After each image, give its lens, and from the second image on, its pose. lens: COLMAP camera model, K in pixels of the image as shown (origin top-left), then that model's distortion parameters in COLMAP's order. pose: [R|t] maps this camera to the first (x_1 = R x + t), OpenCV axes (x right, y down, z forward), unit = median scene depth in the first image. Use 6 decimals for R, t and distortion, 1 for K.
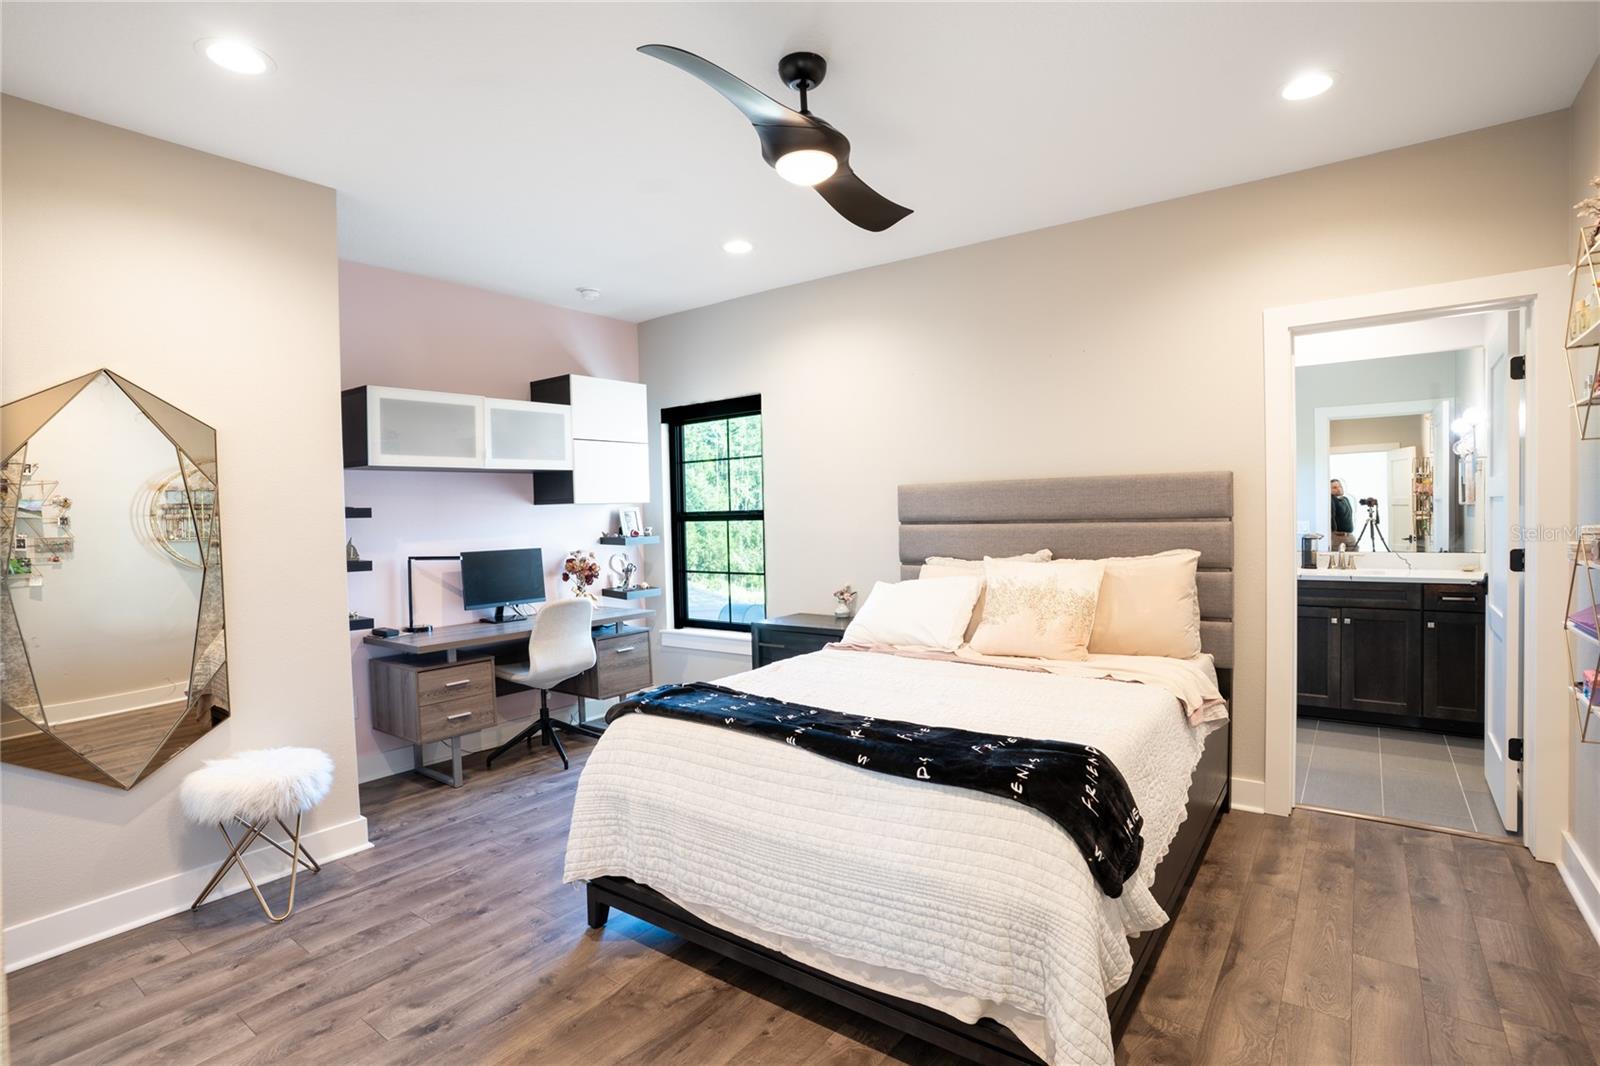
lens RADIAL K [[781.9, 0, 800.0], [0, 781.9, 533.0], [0, 0, 1]] dist [-0.081617, 0.037664]
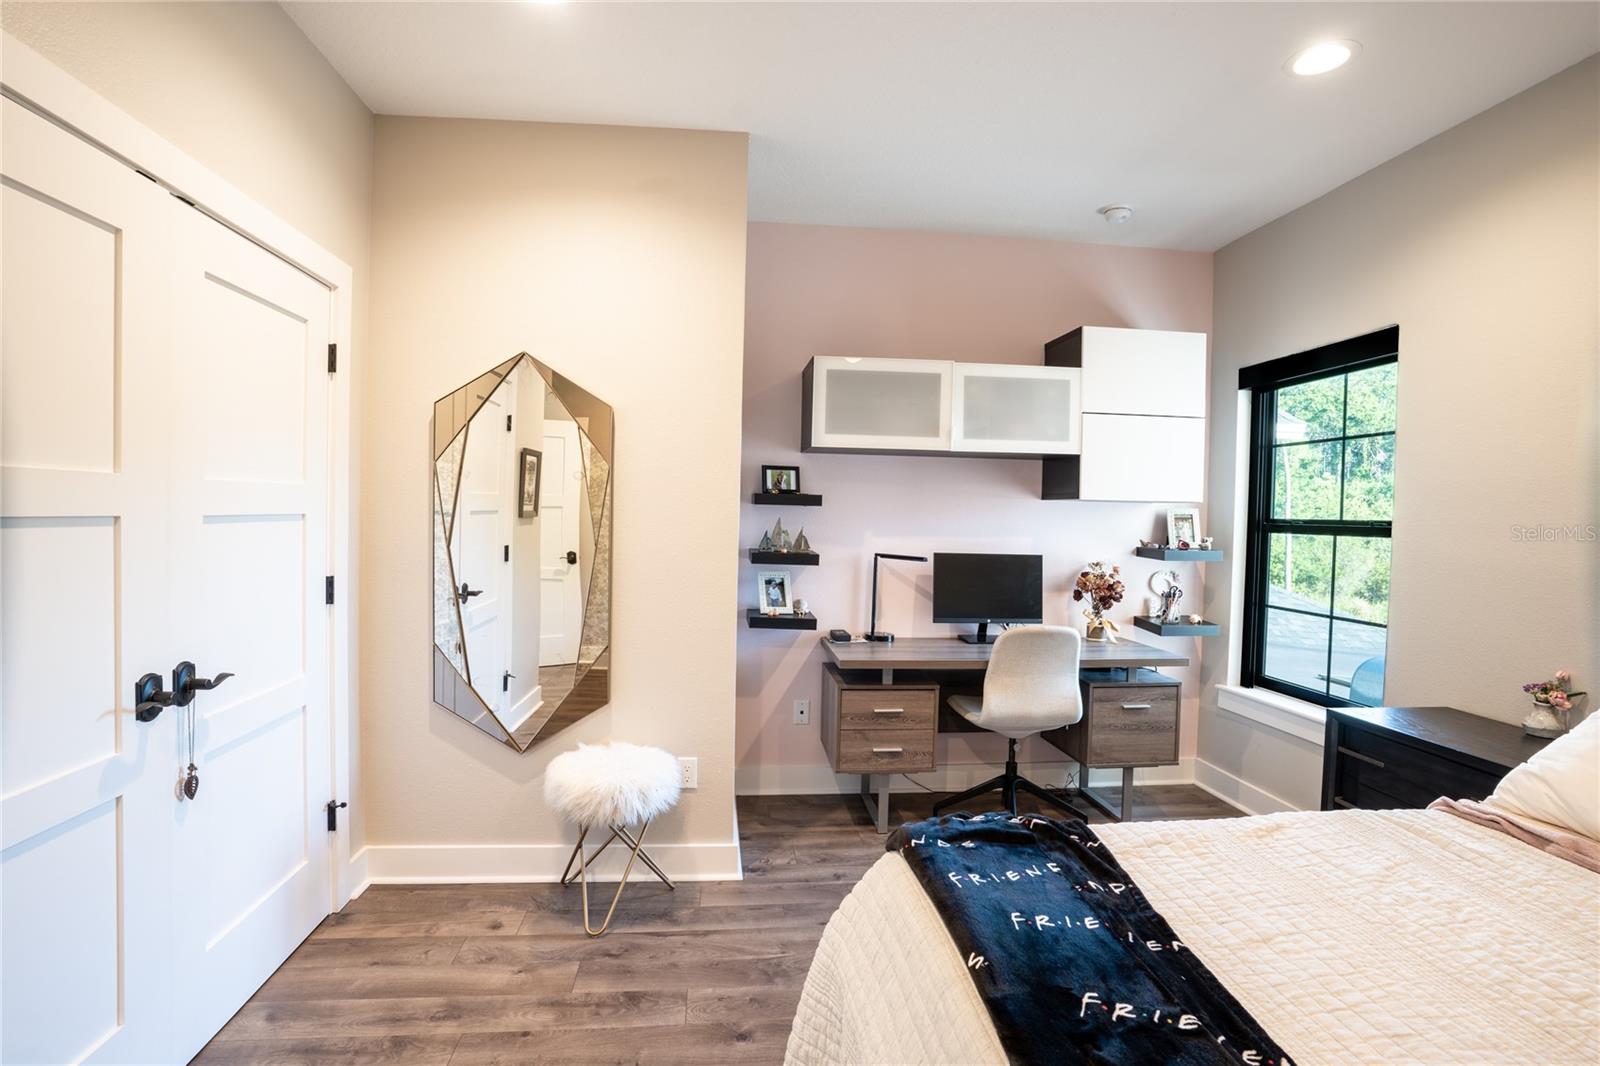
lens RADIAL K [[781.9, 0, 800.0], [0, 781.9, 533.0], [0, 0, 1]] dist [-0.081617, 0.037664]
pose [[0.673891, 0.059384, -0.736440, 0.079141], [-0.058733, 0.997916, 0.026724, -0.009800], [0.736492, 0.025245, 0.675975, 0.303998]]
